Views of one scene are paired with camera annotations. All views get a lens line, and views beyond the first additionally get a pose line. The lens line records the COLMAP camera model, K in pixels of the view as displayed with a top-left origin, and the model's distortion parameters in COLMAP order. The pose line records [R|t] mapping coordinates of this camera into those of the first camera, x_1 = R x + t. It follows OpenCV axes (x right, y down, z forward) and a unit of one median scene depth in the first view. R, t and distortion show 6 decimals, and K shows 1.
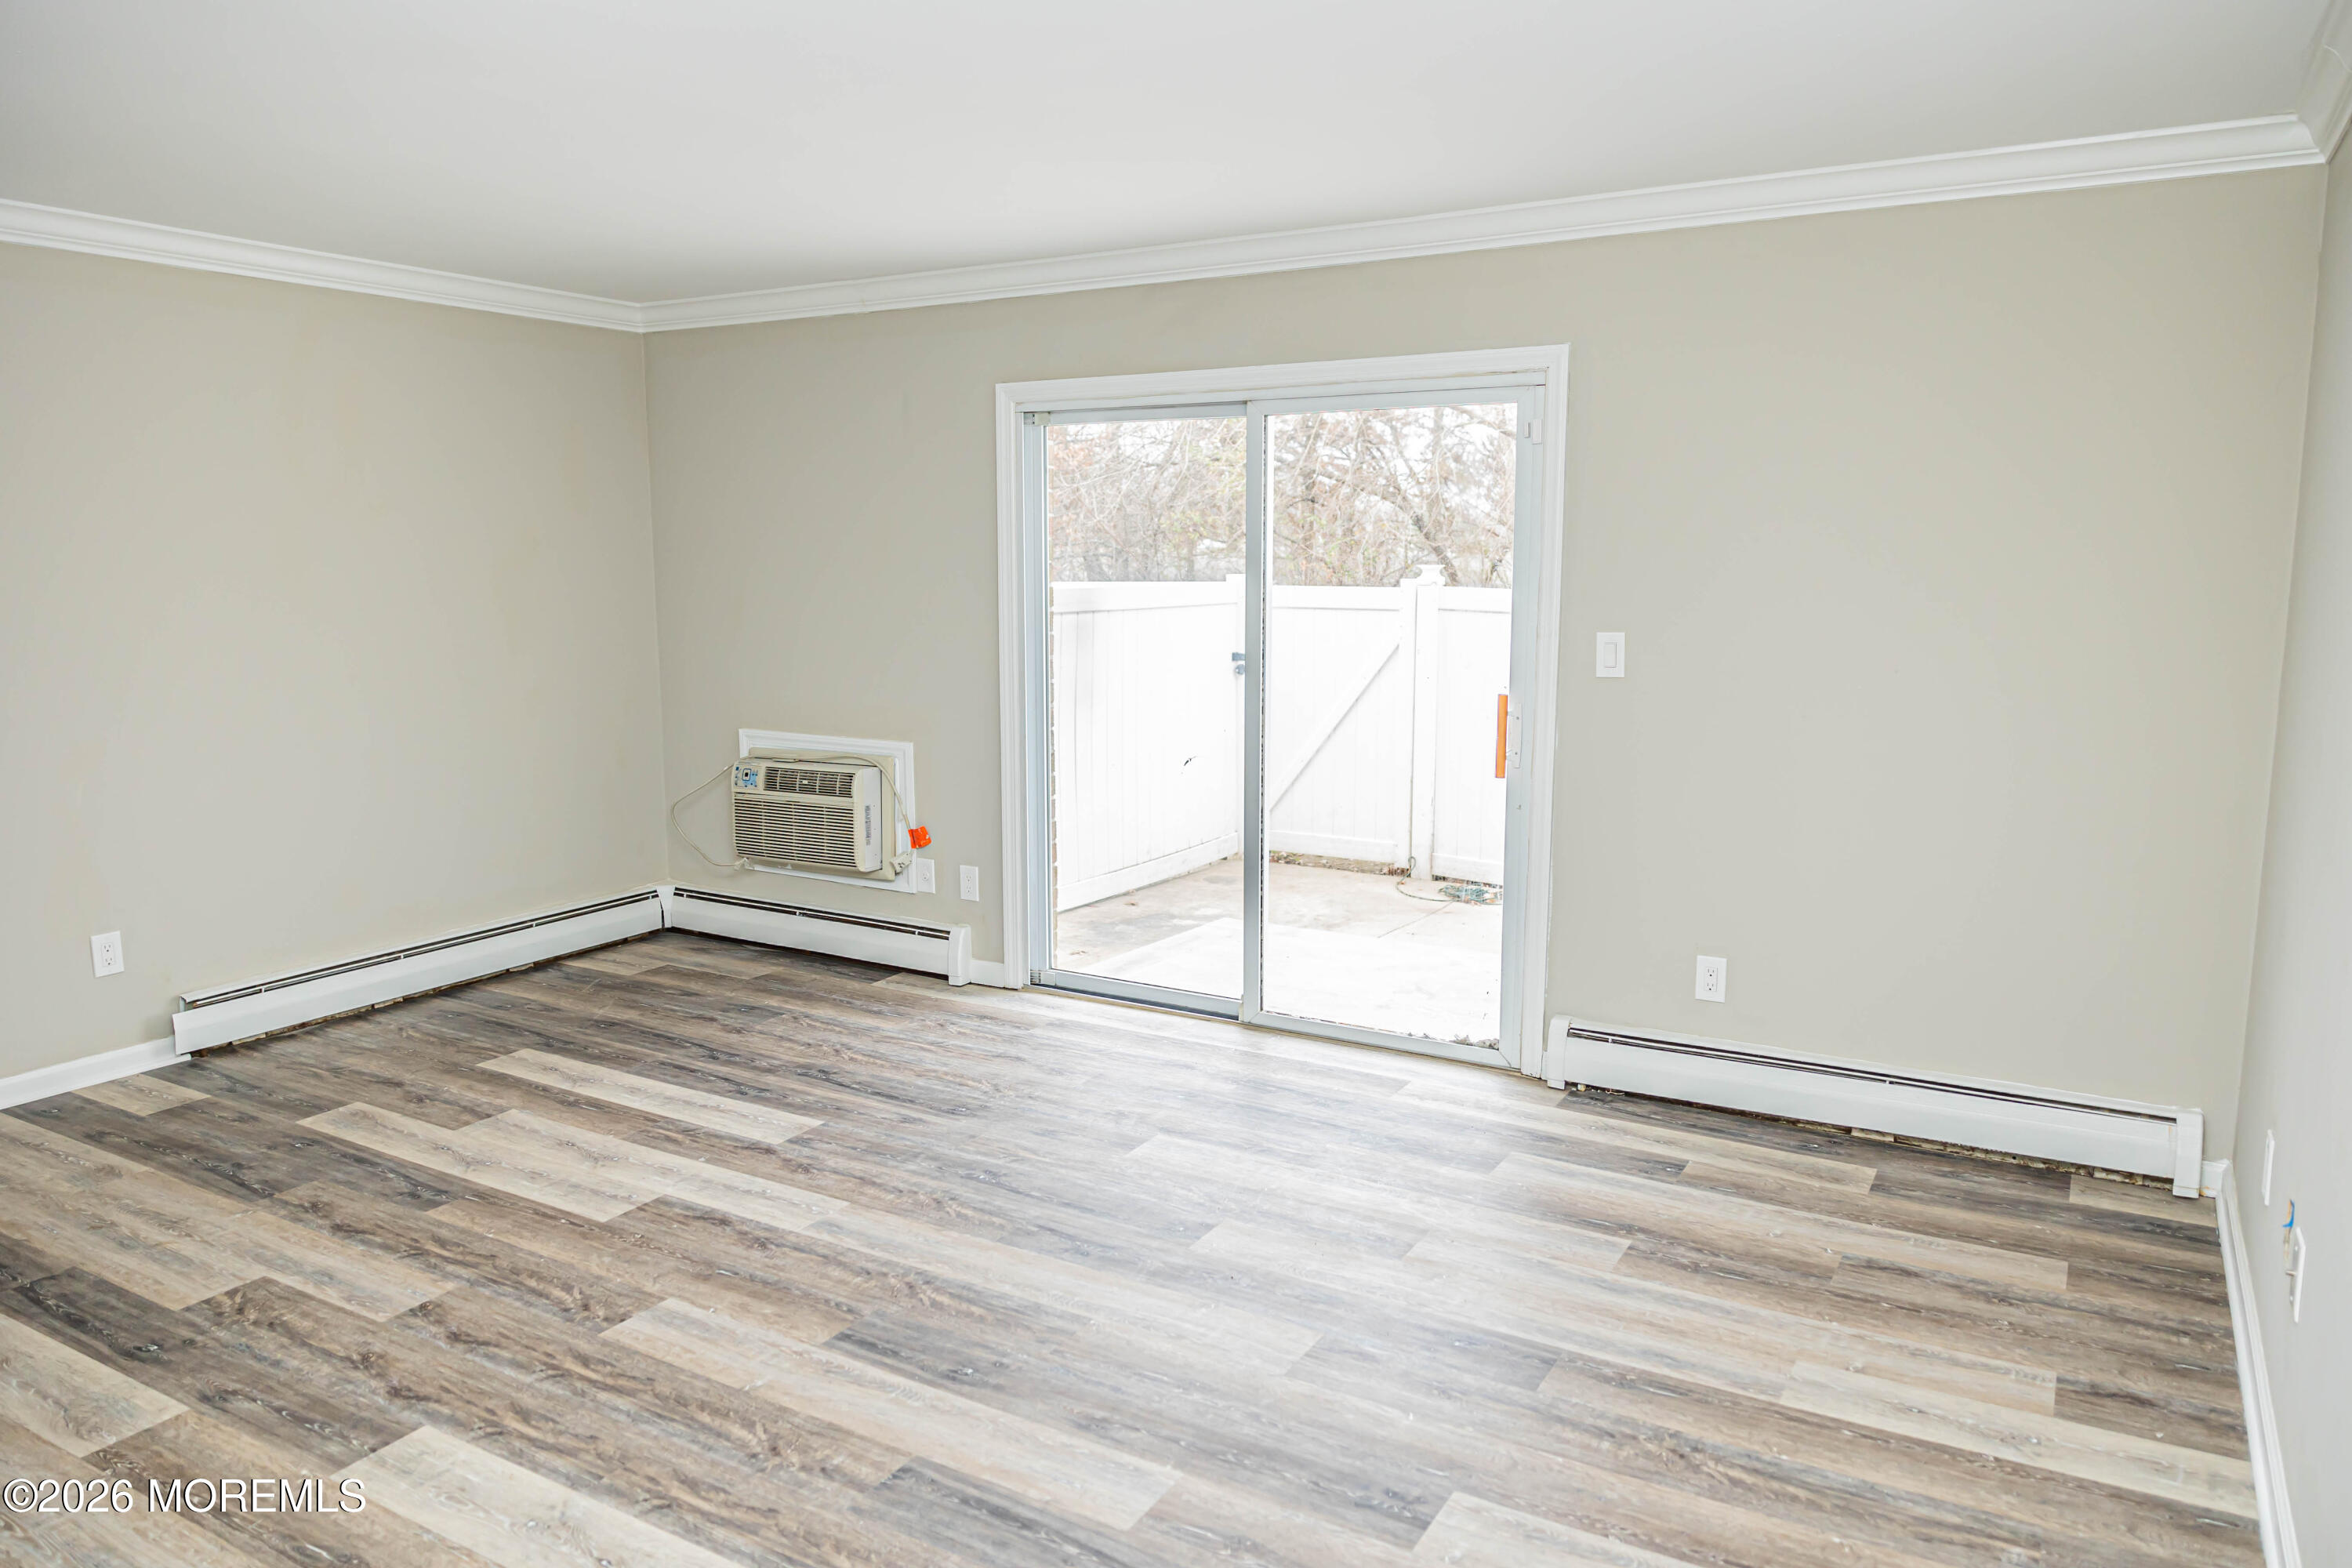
lens RADIAL K [[1572.5, 0, 1175.8], [0, 1572.5, 781.1], [0, 0, 1]] dist [-0.002760, 0.007459]
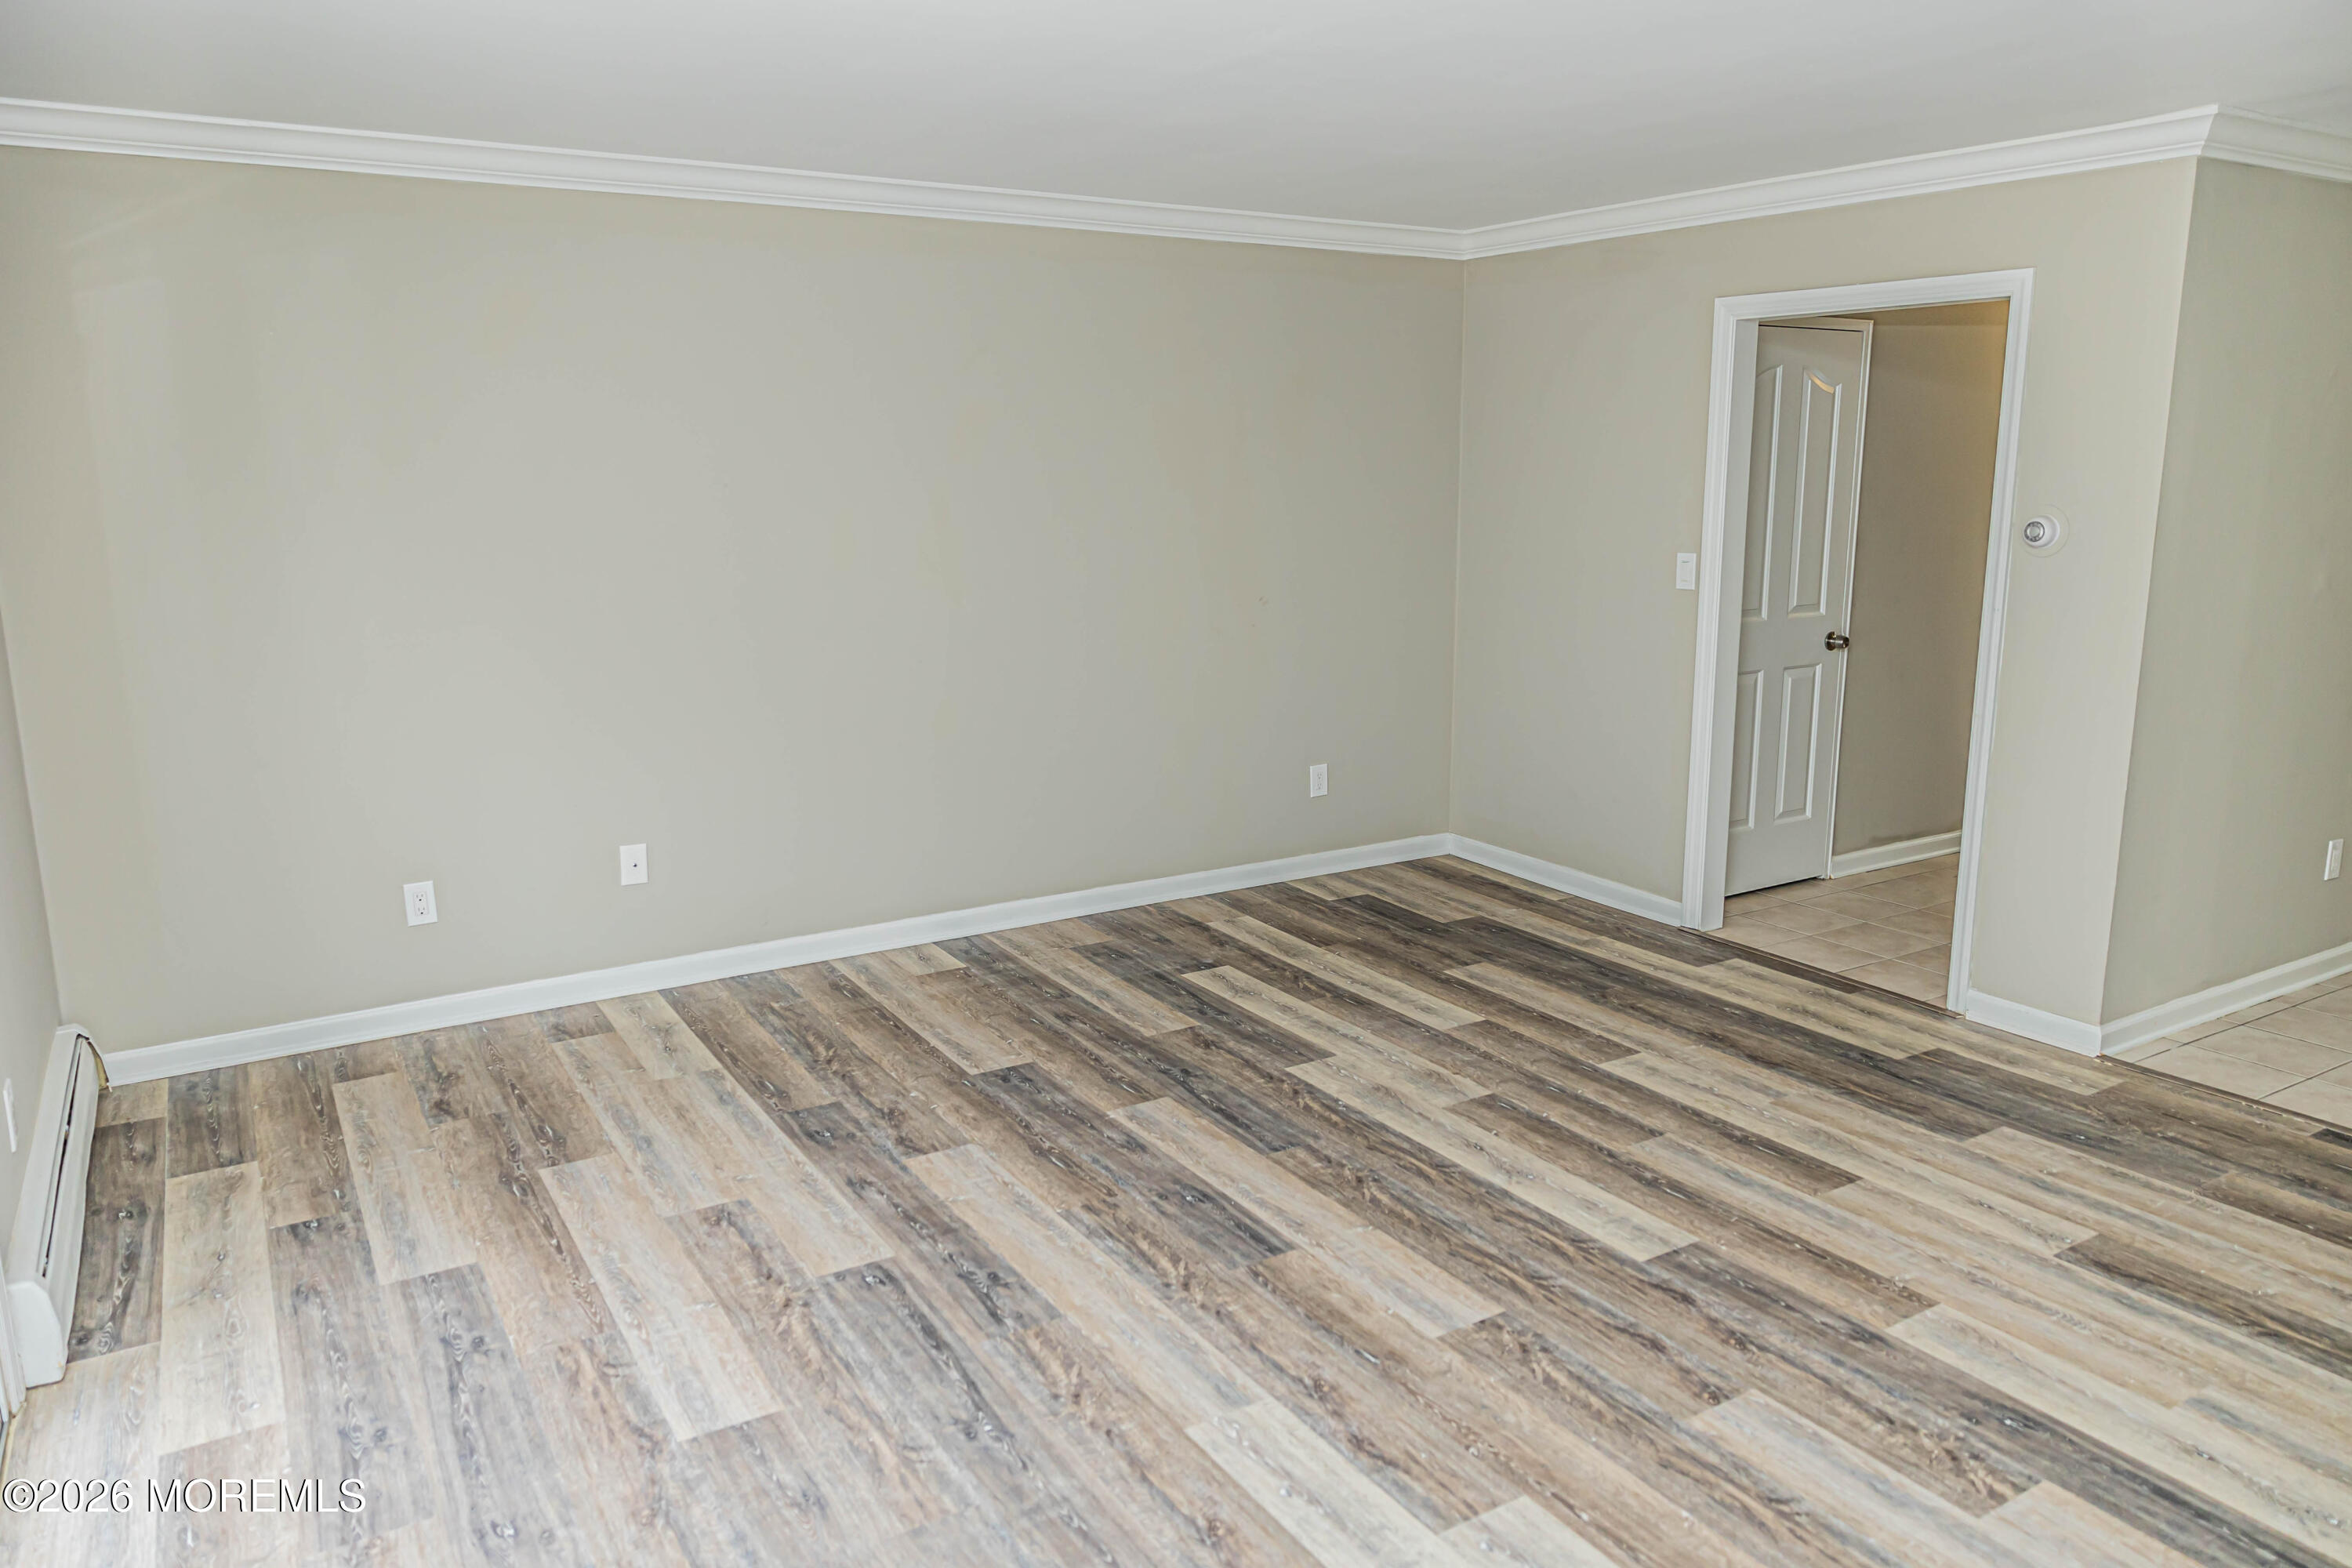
lens RADIAL K [[1572.5, 0, 1170.4], [0, 1572.5, 780.7], [0, 0, 1]] dist [-0.002760, 0.007459]
pose [[-0.885904, -0.081790, 0.456601, -0.501949], [0.075066, 0.946081, 0.315114, -0.232014], [-0.457755, 0.313436, -0.831997, 1.503665]]
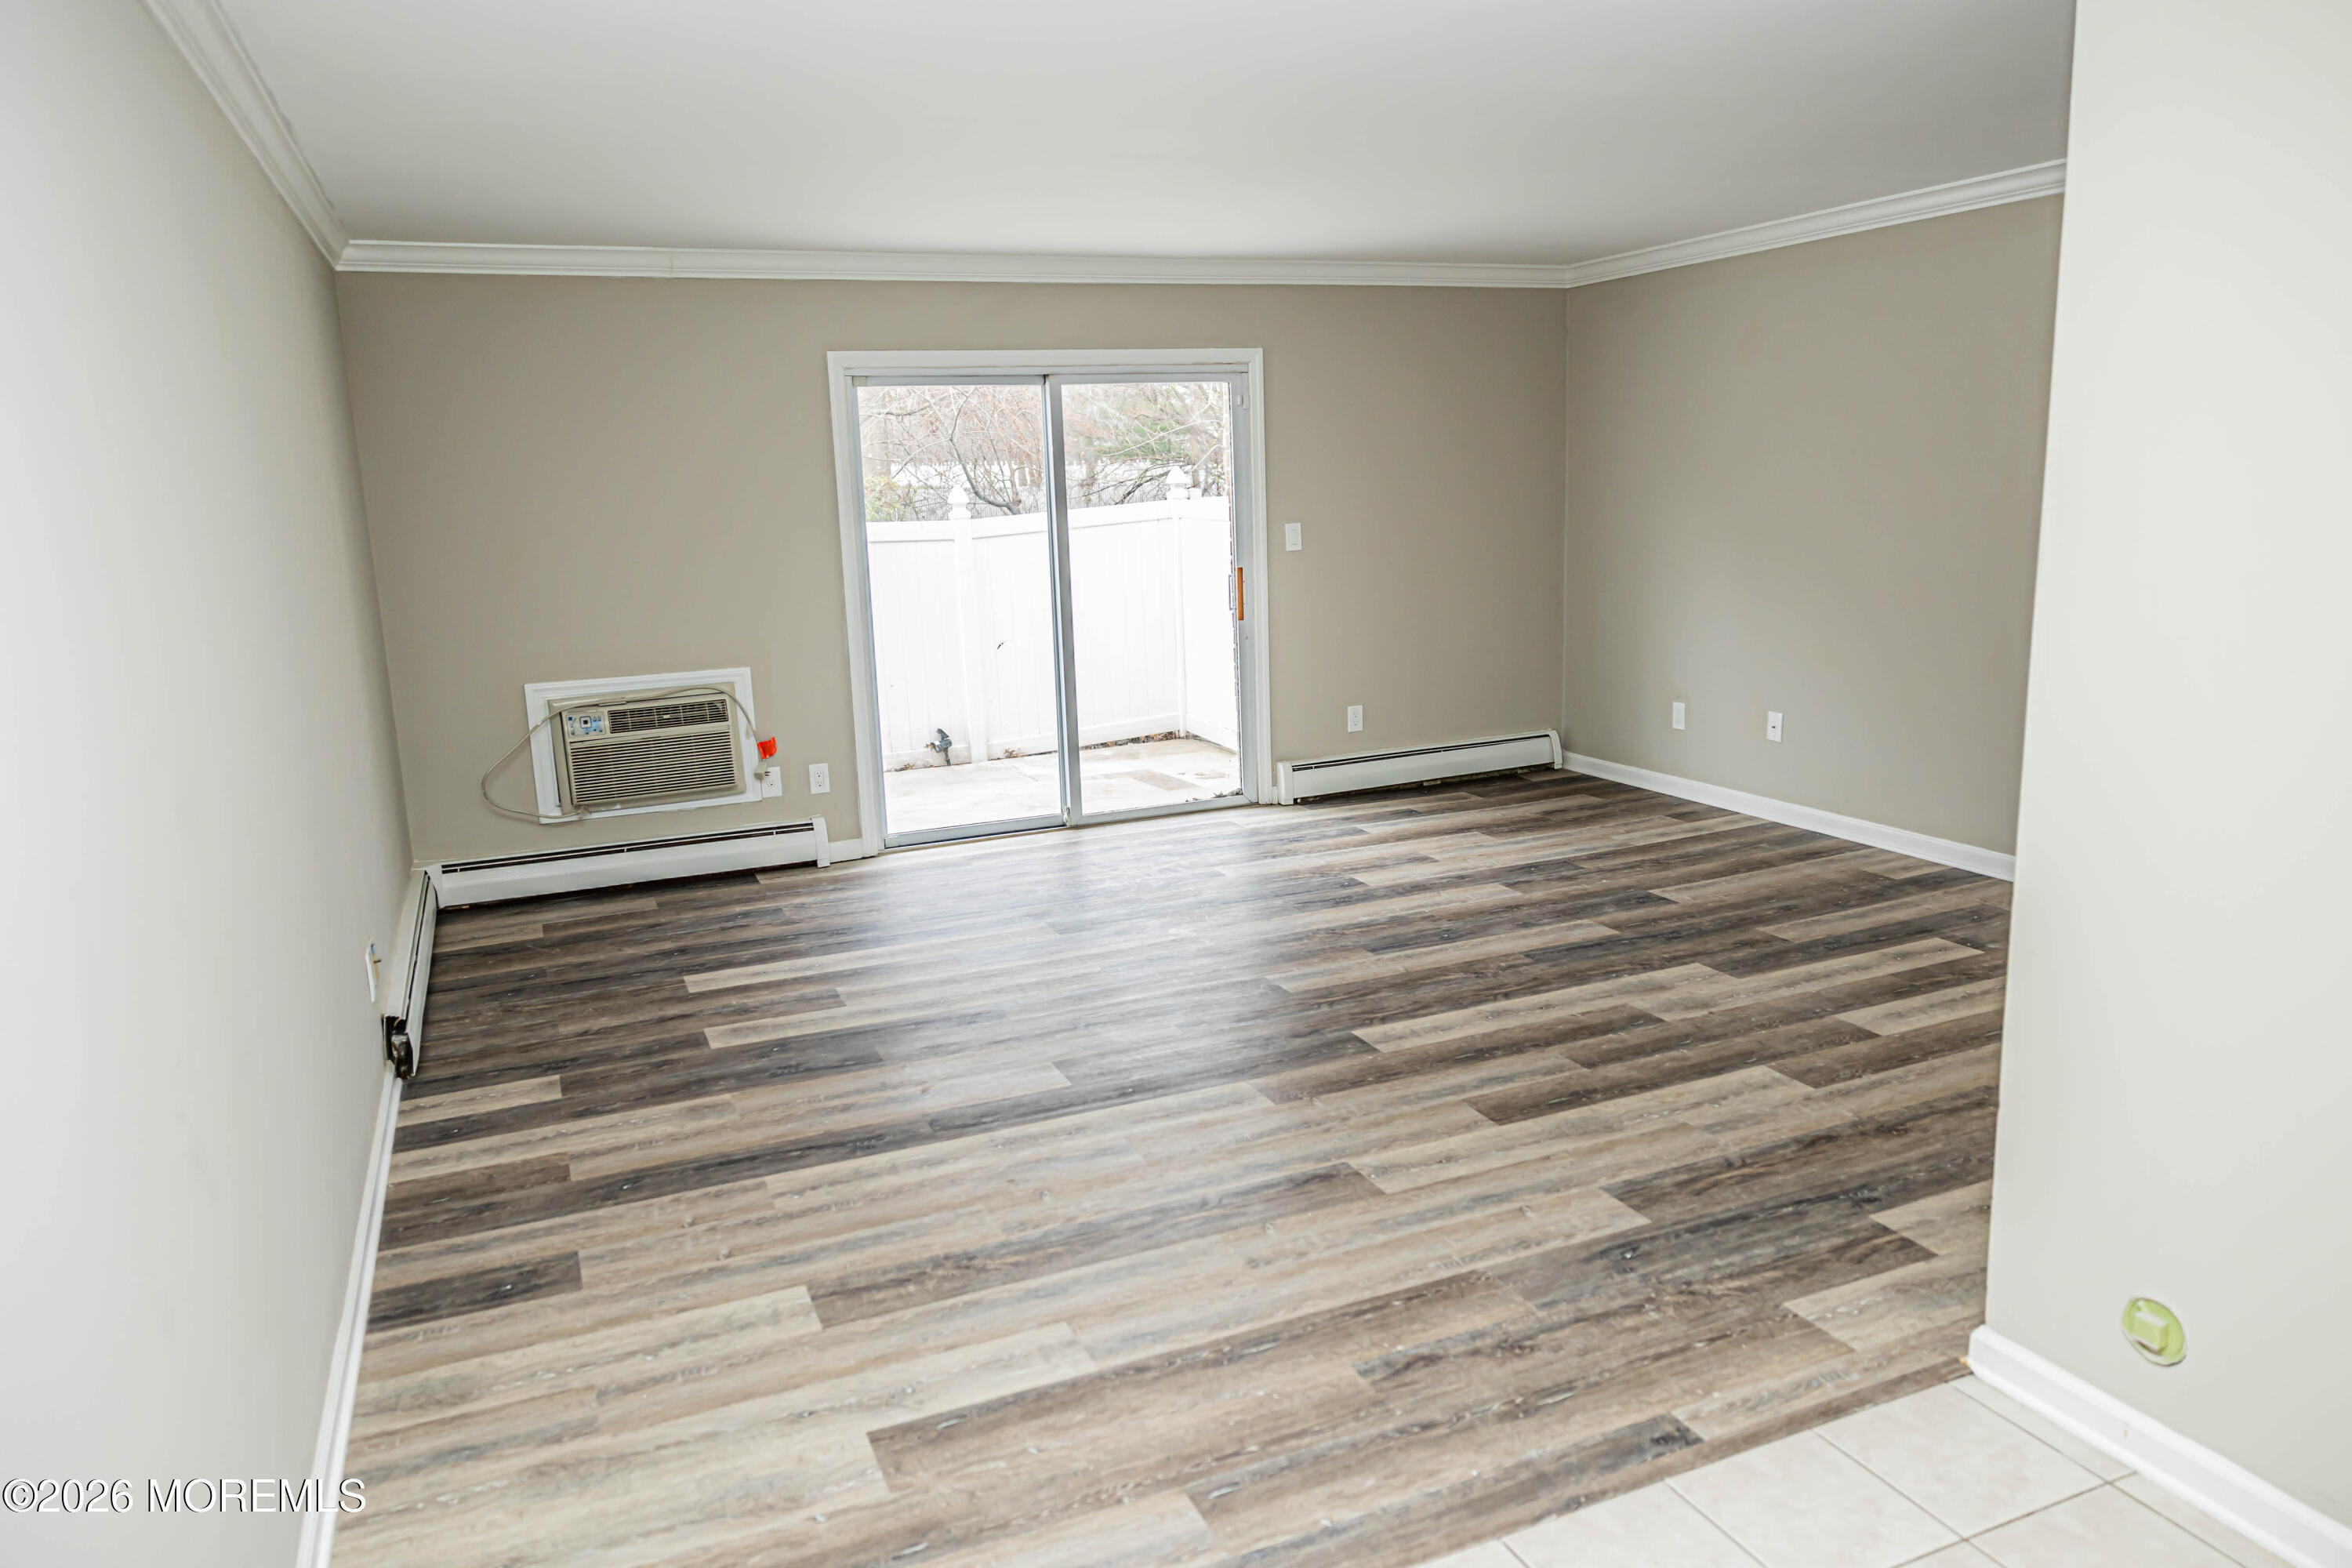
lens RADIAL K [[1572.5, 0, 1175.8], [0, 1572.5, 777.1], [0, 0, 1]] dist [-0.002760, 0.007459]
pose [[0.586429, -0.175702, 0.790715, -1.350578], [0.151298, 0.982770, 0.106169, -0.030353], [-0.795745, 0.057373, 0.602908, 0.124179]]
